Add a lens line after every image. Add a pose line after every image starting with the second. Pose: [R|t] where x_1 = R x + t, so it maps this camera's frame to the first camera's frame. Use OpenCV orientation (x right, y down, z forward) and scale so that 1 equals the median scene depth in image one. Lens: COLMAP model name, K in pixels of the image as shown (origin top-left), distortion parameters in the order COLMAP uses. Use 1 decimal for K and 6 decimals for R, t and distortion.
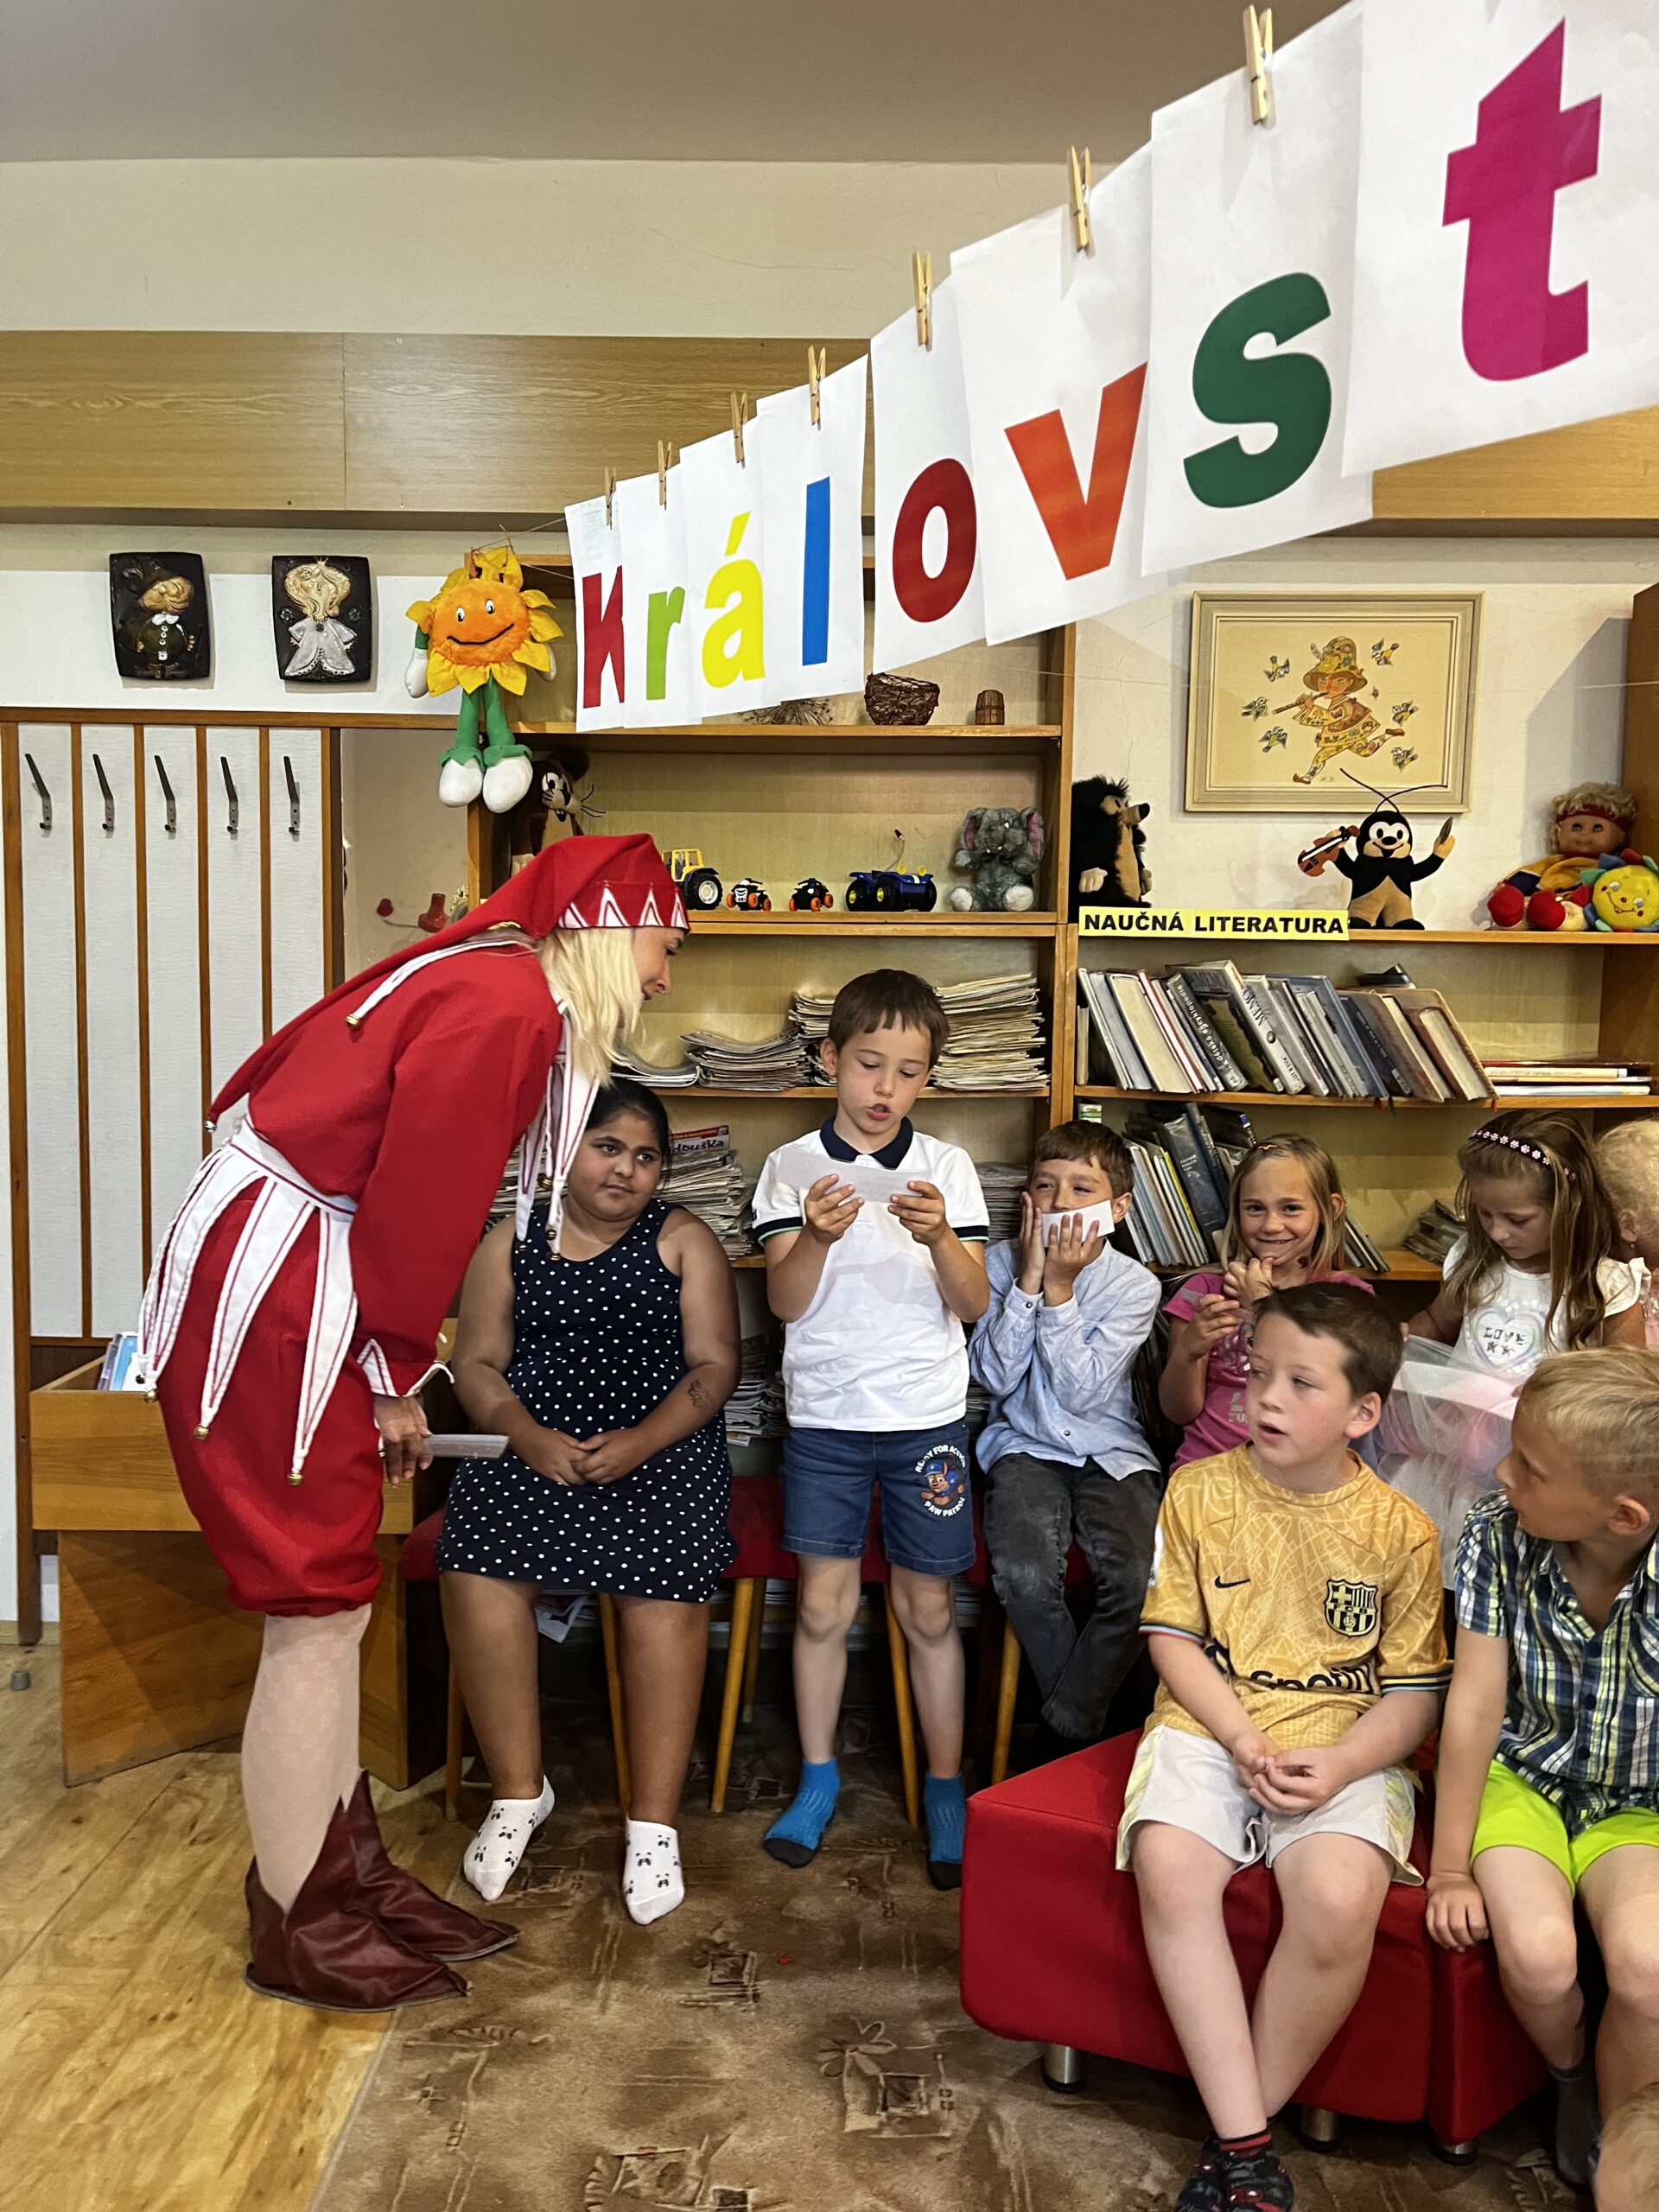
lens RADIAL K [[1694.6, 0, 804.3], [0, 1694.6, 1124.9], [0, 0, 1]] dist [0.043456, -0.016664]
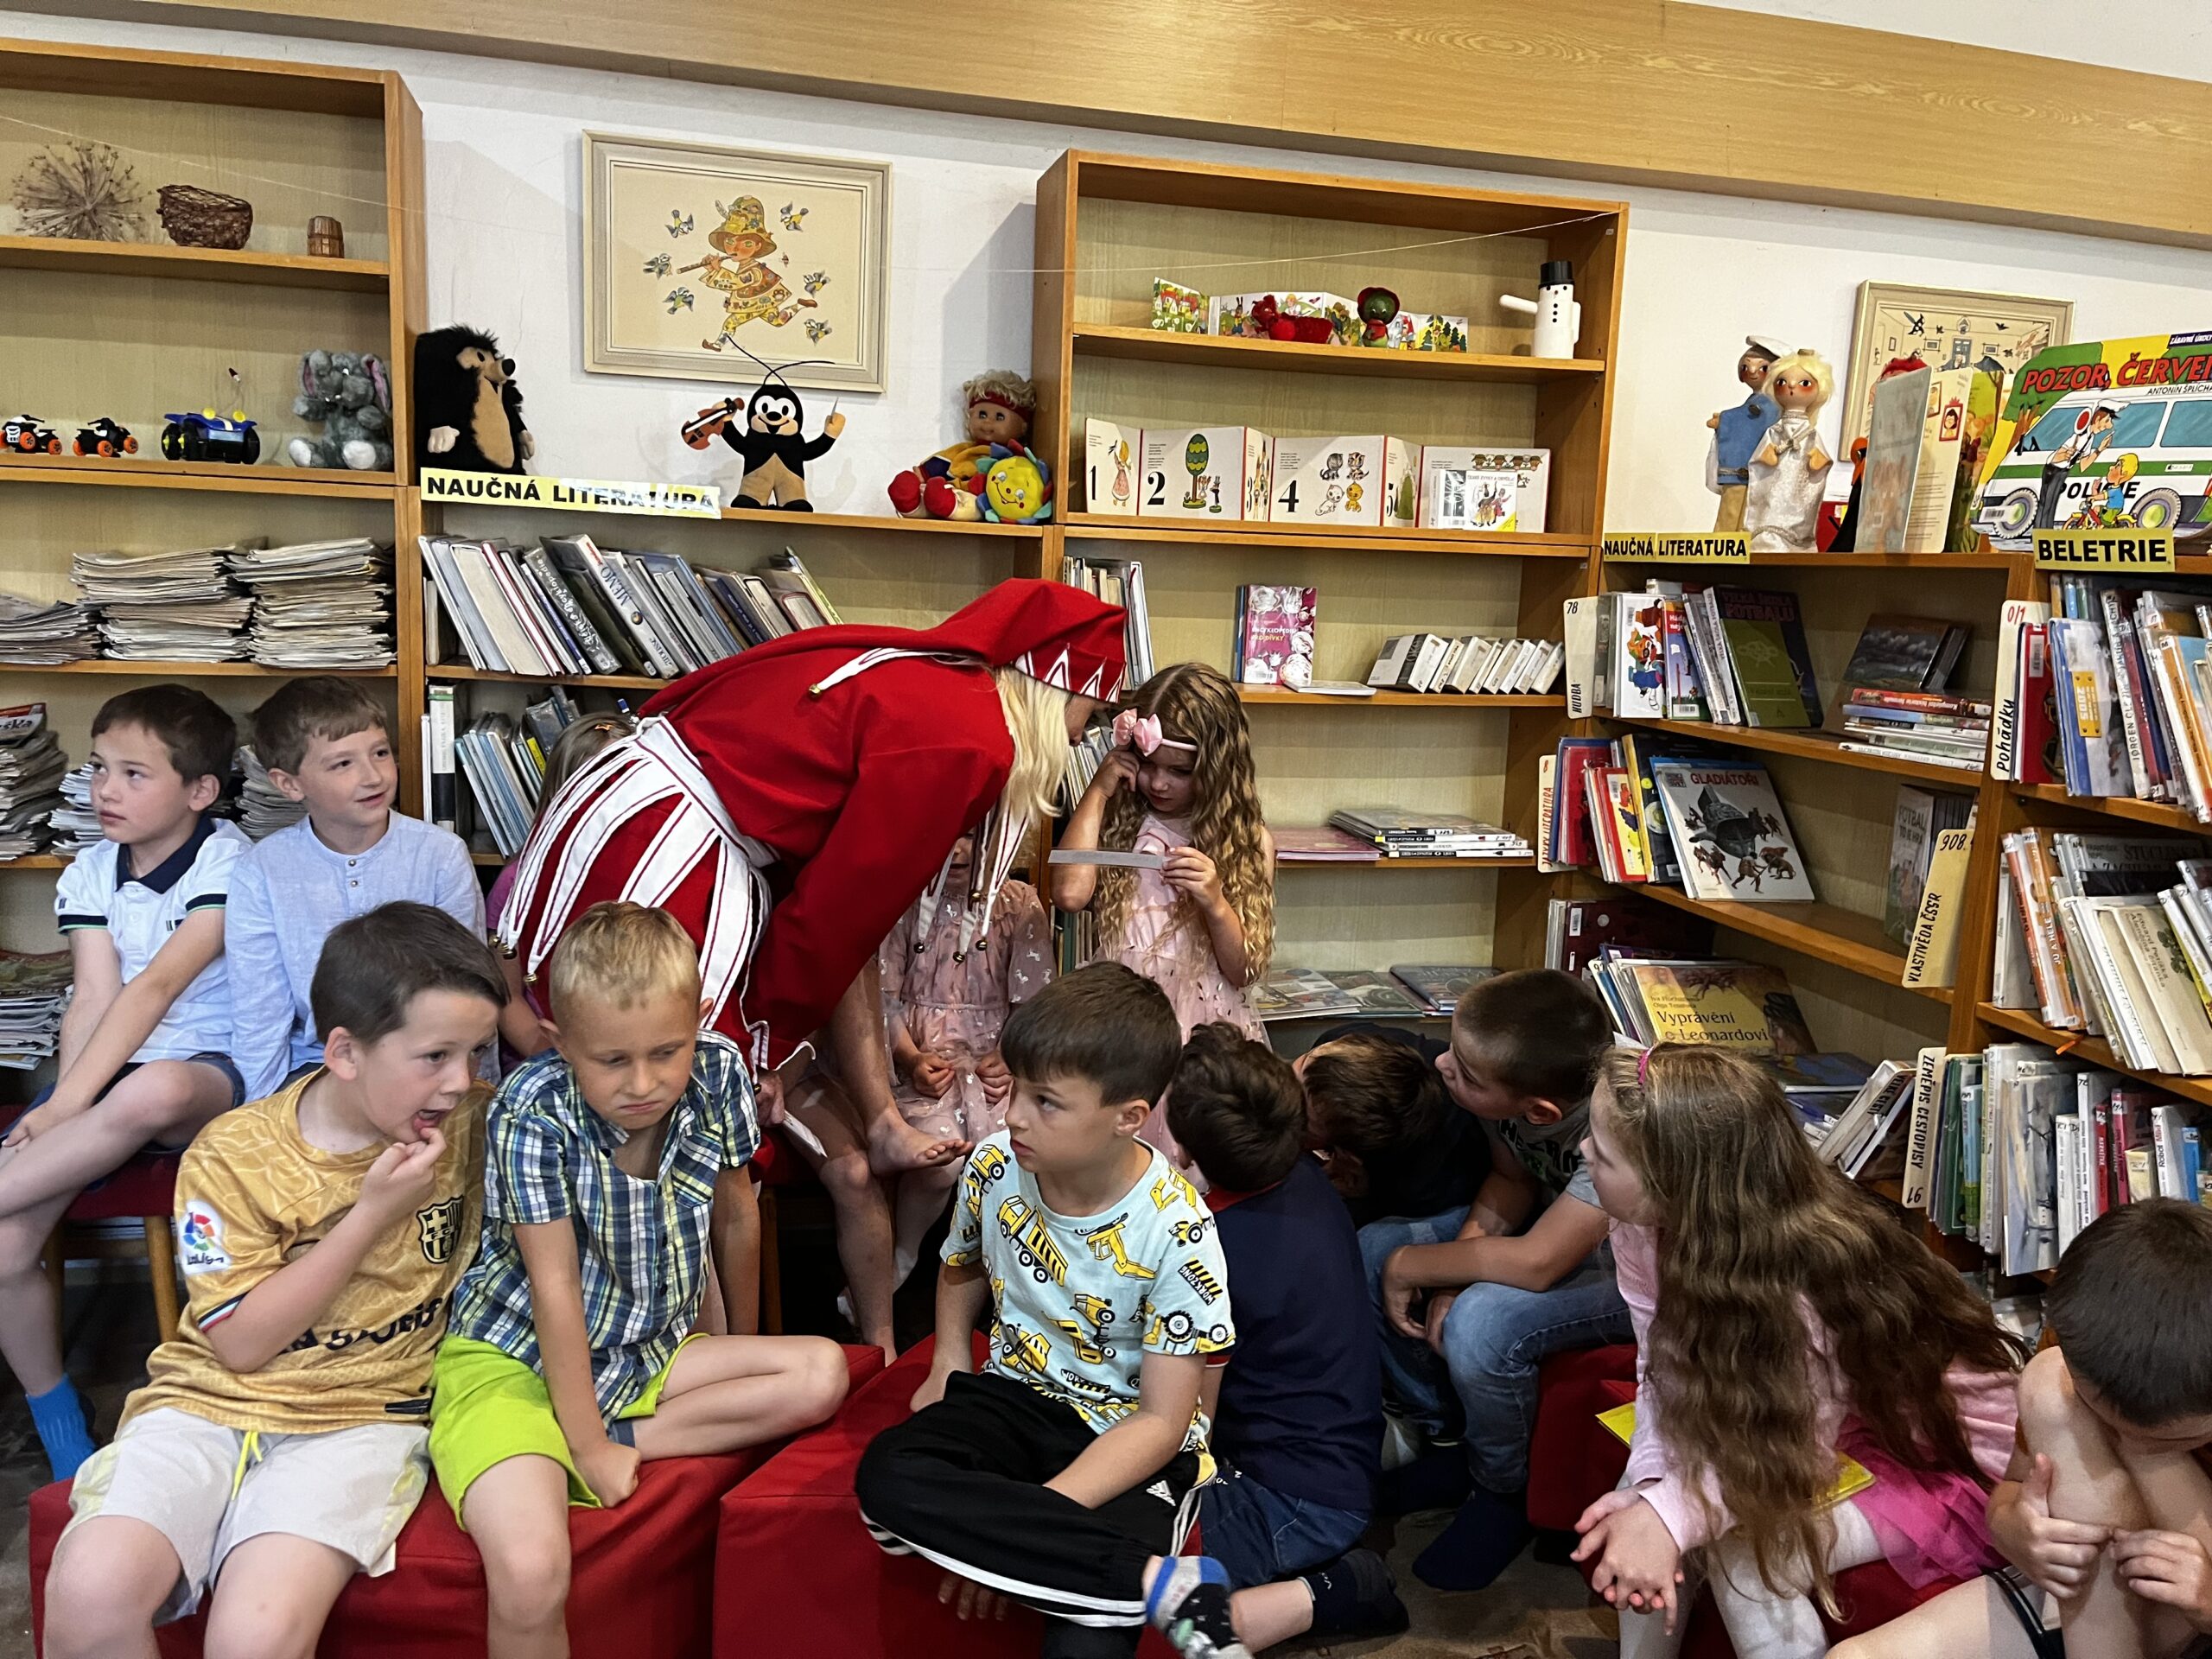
lens RADIAL K [[1686.2, 0, 1089.6], [0, 1686.2, 819.6], [0, 0, 1]] dist [0.057562, -0.055112]
pose [[0.966548, -0.006342, 0.256408, 0.266879], [-0.012710, 0.997282, 0.072581, -0.010801], [-0.256171, -0.073412, 0.963840, 0.012608]]
